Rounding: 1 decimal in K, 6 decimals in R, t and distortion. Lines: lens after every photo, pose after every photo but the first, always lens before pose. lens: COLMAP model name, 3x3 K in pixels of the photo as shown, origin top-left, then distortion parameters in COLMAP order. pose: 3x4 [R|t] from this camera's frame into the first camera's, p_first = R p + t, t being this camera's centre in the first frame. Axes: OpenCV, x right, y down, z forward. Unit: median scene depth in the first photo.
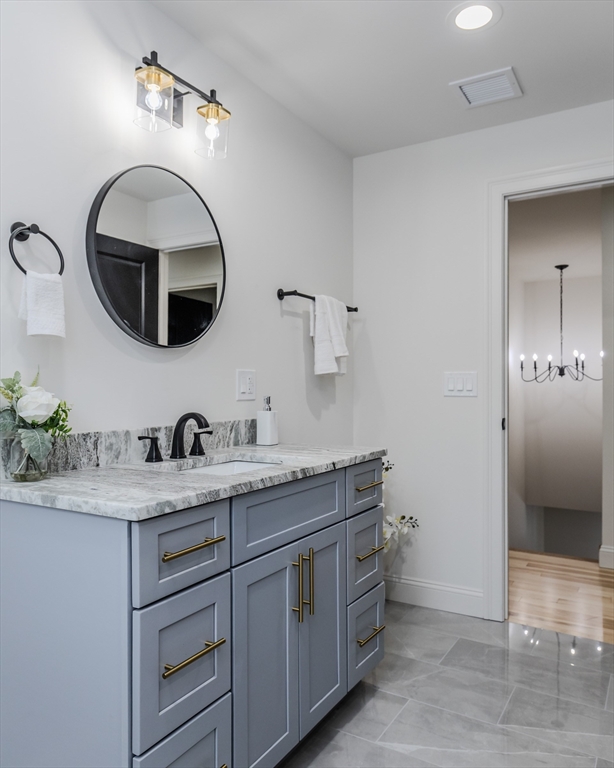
lens RADIAL K [[571.0, 0, 307.0], [0, 571.0, 384.2], [0, 0, 1]] dist [0.033403, -0.004990]
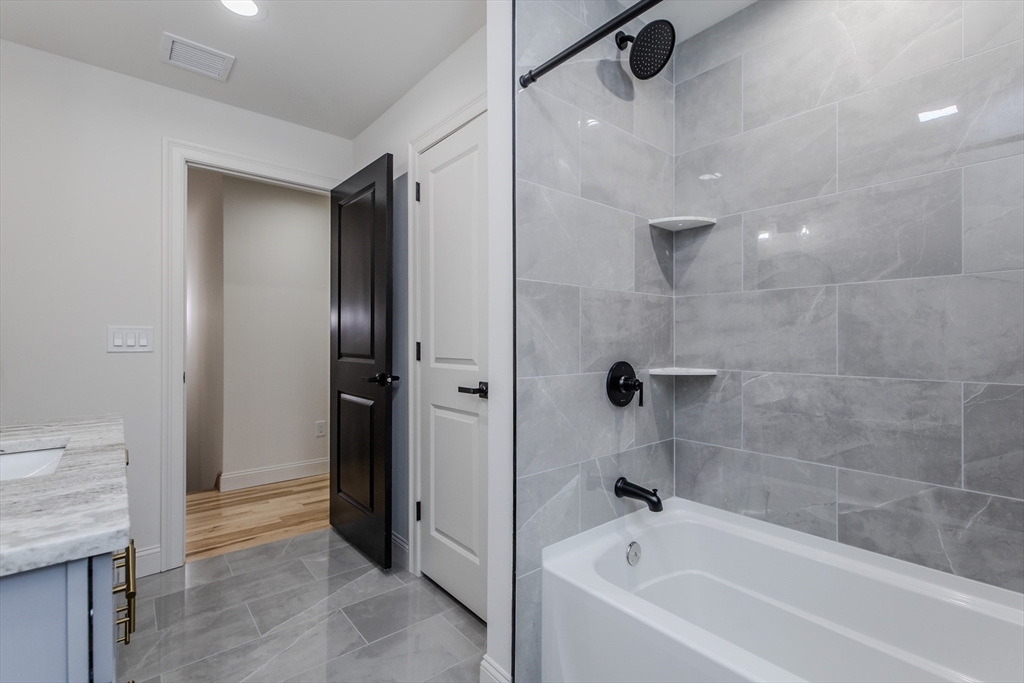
lens RADIAL K [[457.9, 0, 512.2], [0, 457.9, 340.5], [0, 0, 1]] dist [0.000189, 0.000077]
pose [[0.335357, -0.000537, 0.942091, -0.366688], [-0.001315, 0.999999, 0.001038, 0.000441], [-0.942090, -0.001587, 0.335356, 0.233646]]
